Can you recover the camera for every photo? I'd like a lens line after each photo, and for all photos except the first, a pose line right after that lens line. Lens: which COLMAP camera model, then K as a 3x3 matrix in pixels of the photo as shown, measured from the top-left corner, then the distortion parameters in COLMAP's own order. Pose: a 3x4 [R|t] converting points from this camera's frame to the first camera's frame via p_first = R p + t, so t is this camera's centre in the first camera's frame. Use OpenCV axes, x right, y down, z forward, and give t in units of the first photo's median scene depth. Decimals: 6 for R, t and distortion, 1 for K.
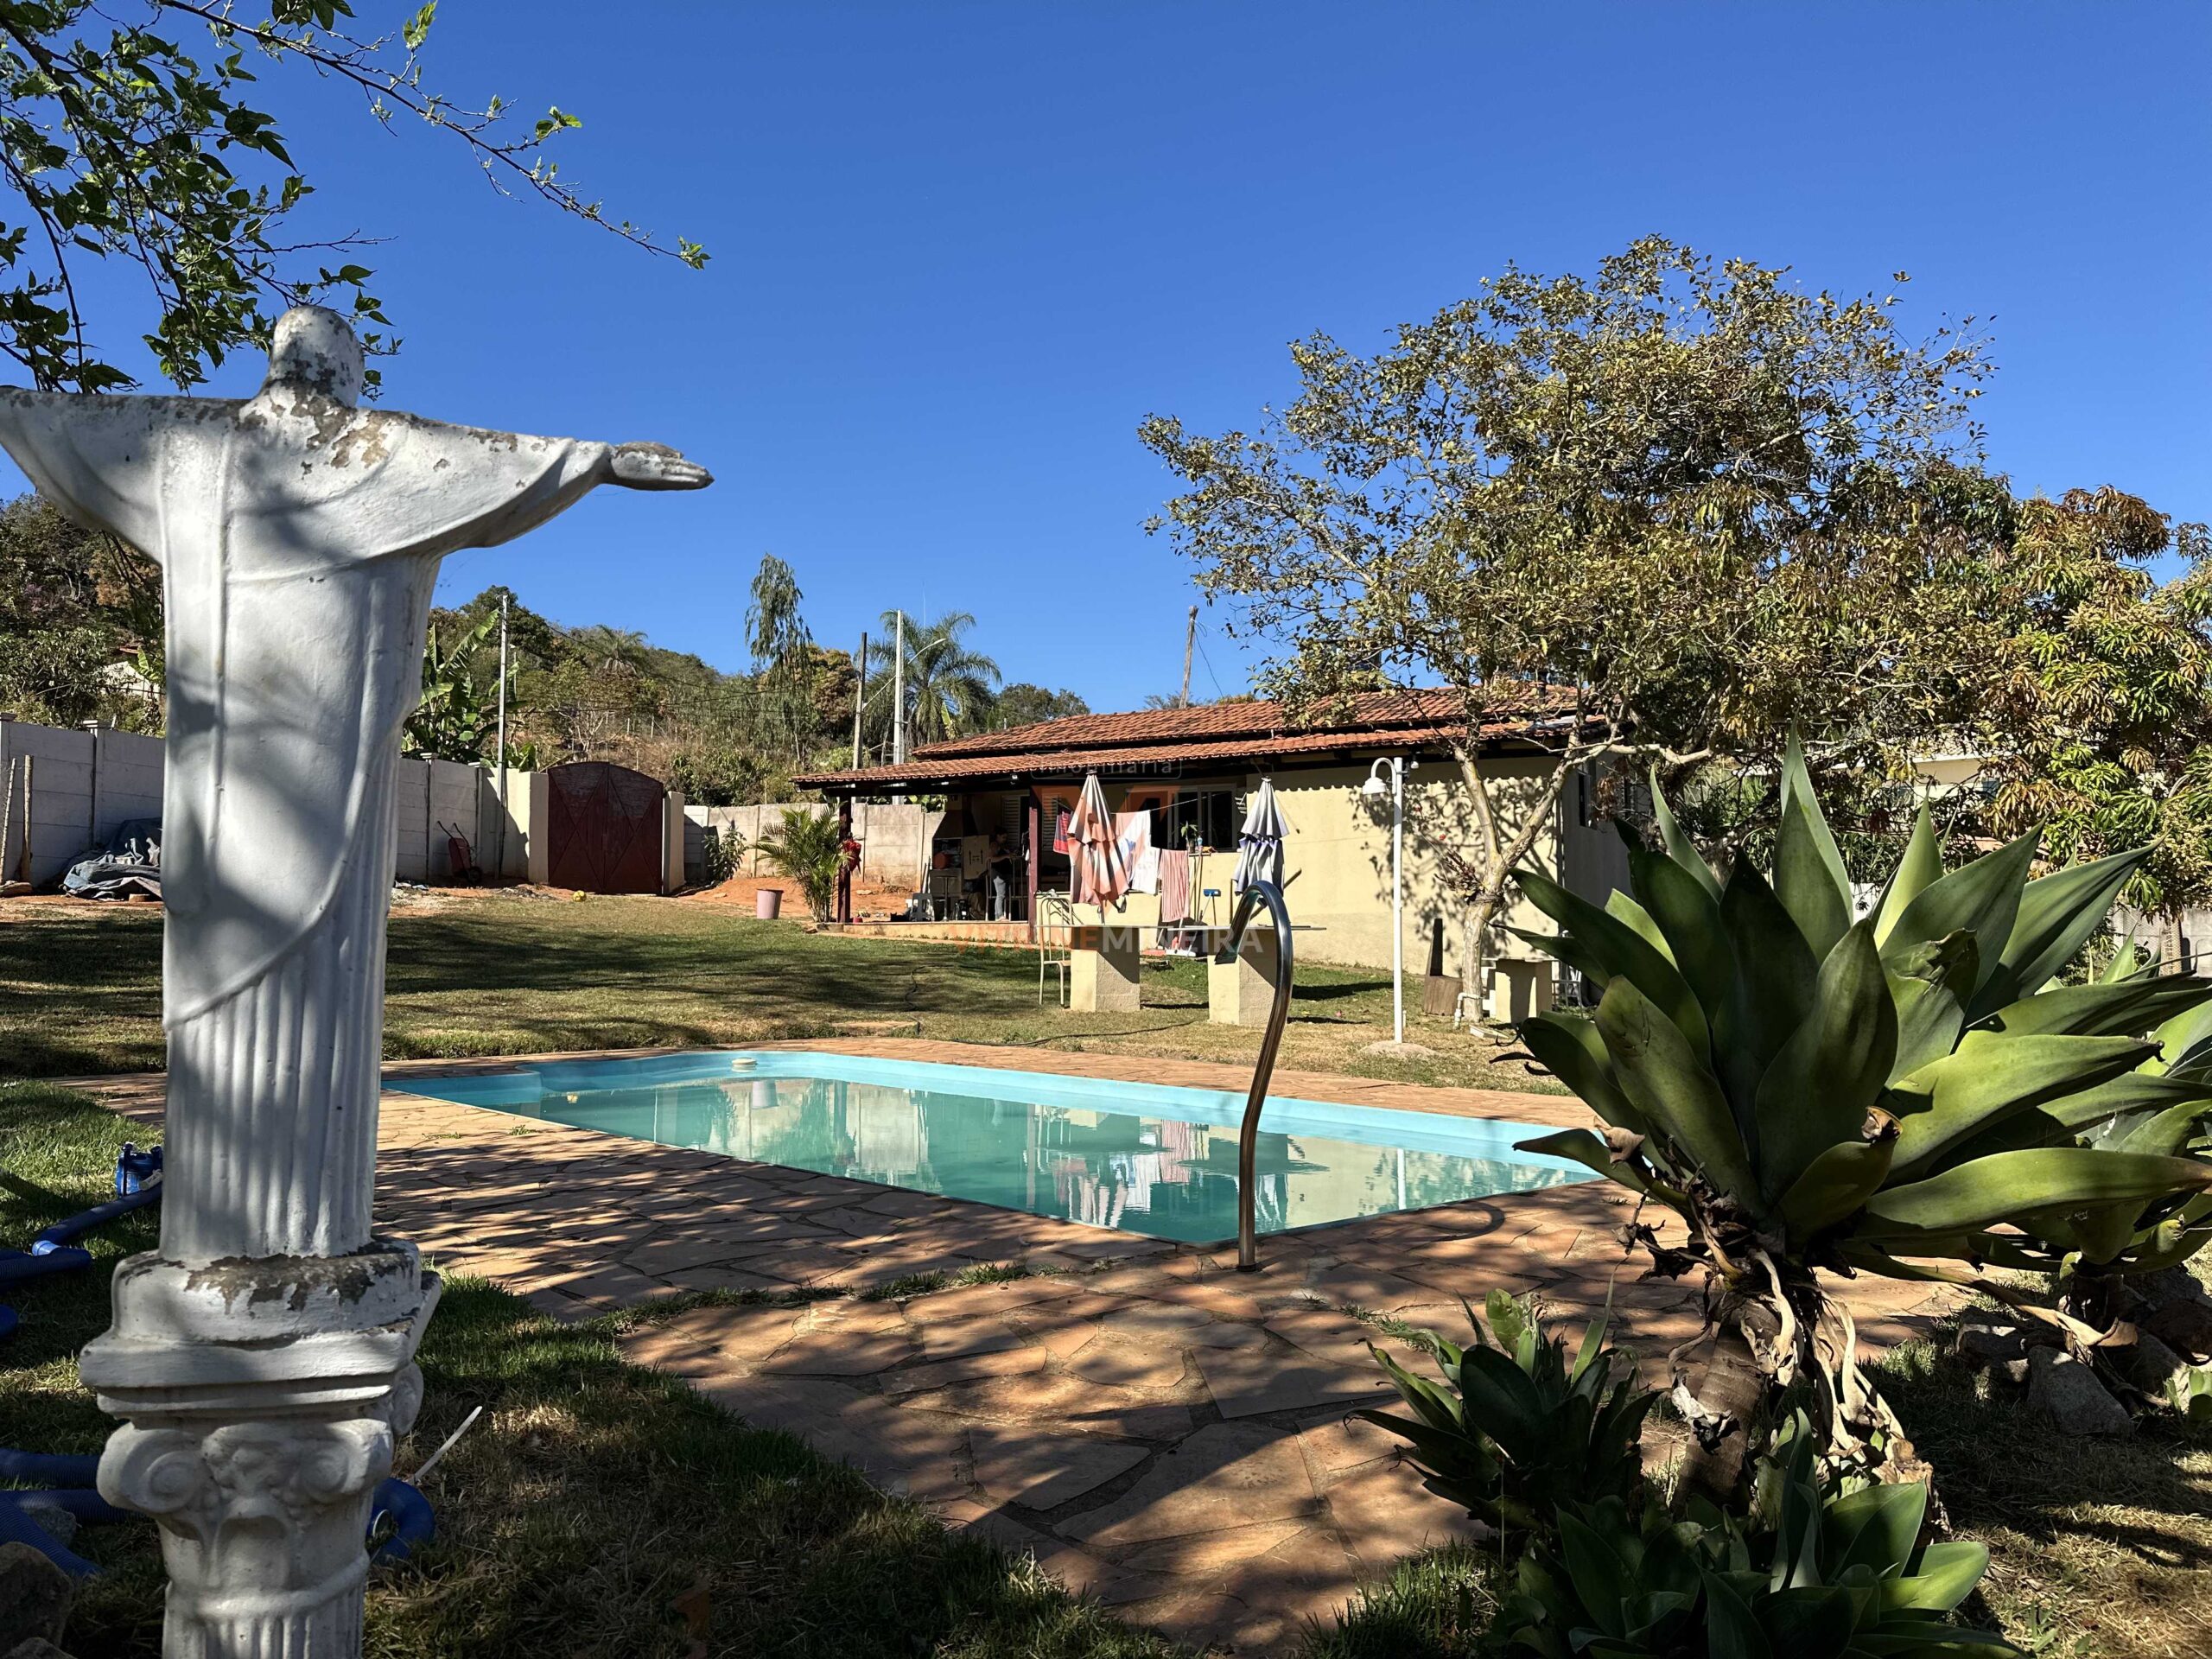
lens RADIAL K [[1573.1, 0, 1081.0], [0, 1573.1, 886.2], [0, 0, 1]] dist [0.092650, -0.069725]
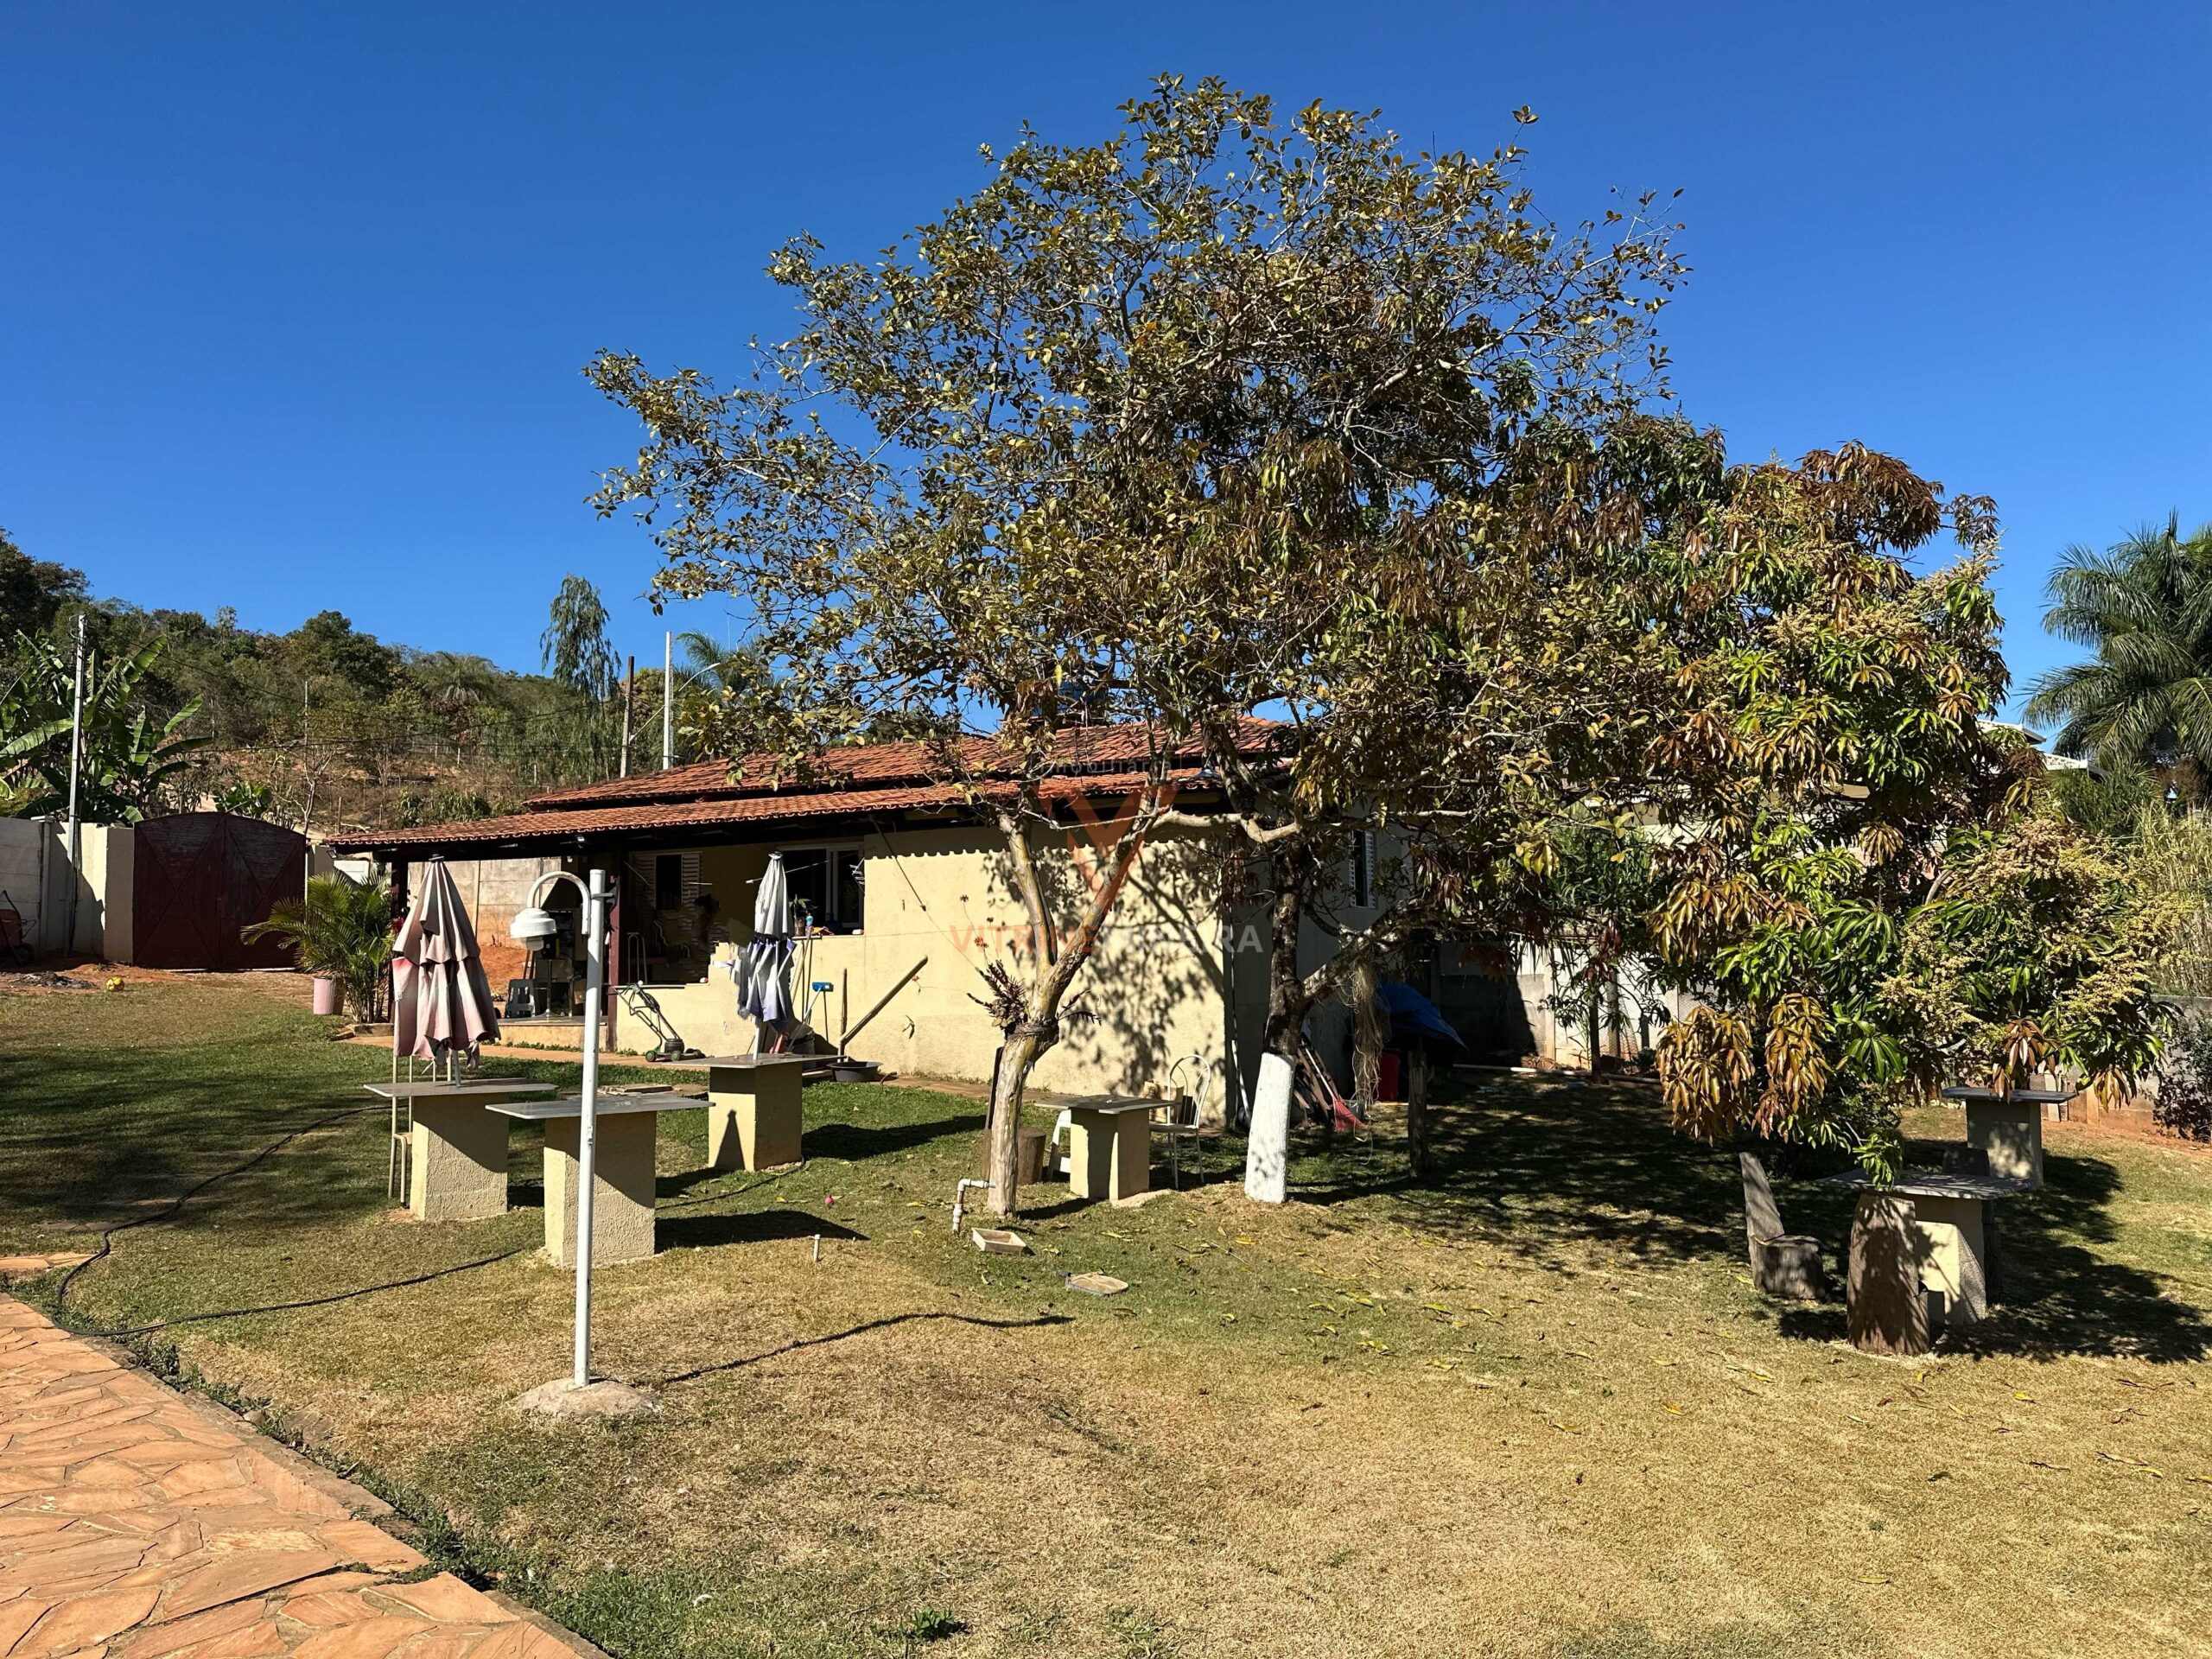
lens RADIAL K [[1518.6, 0, 1102.9], [0, 1518.6, 884.8], [0, 0, 1]] dist [0.114502, -0.129479]
pose [[0.998977, -0.013040, 0.043296, 0.257192], [0.013519, 0.999850, -0.010786, -0.048702], [-0.043149, 0.011360, 0.999004, 0.317150]]
